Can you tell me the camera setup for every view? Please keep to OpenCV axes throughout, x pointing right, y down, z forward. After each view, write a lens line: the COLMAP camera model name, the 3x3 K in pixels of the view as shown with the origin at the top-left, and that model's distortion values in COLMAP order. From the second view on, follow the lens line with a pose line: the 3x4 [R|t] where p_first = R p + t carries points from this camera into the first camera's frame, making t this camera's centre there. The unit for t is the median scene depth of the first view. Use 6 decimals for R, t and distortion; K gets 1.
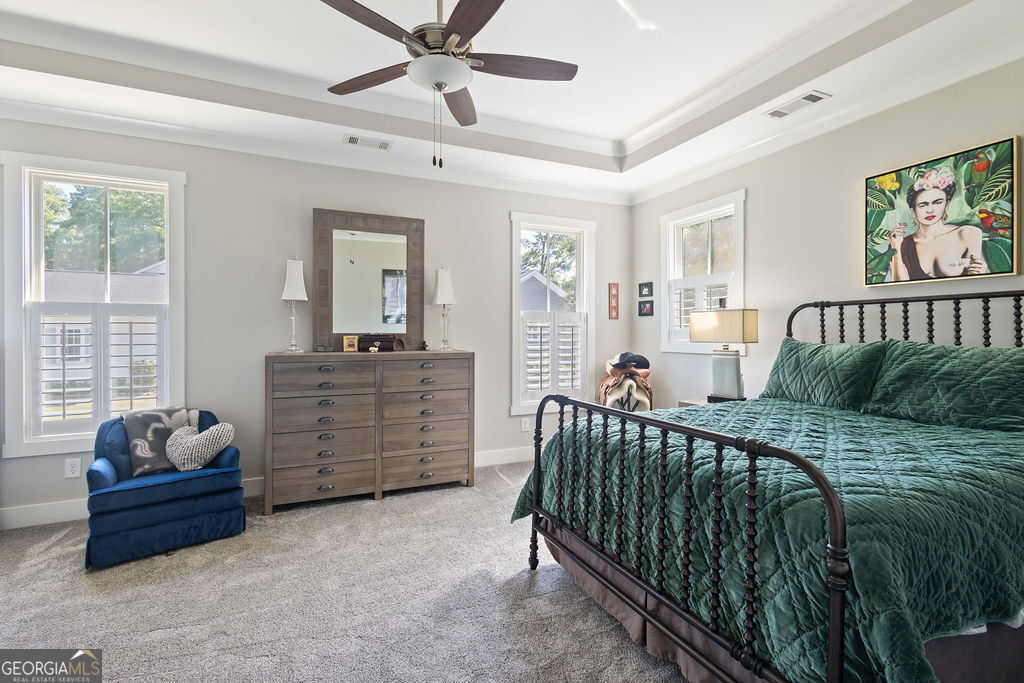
lens RADIAL K [[473.5, 0, 508.4], [0, 473.5, 337.4], [0, 0, 1]] dist [0.013796, -0.002201]
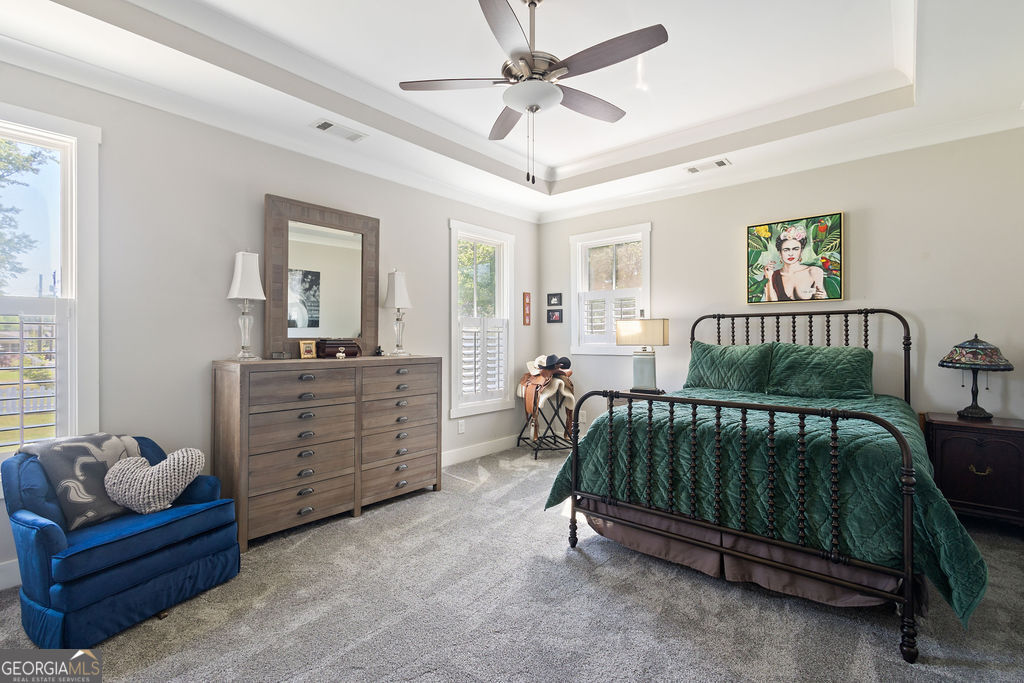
lens RADIAL K [[473.5, 0, 503.0], [0, 473.5, 340.8], [0, 0, 1]] dist [0.013796, -0.002201]
pose [[0.908871, -0.002626, 0.417069, -0.457805], [0.004502, 0.999984, -0.003513, 0.001885], [-0.417053, 0.005070, 0.908868, 0.035512]]
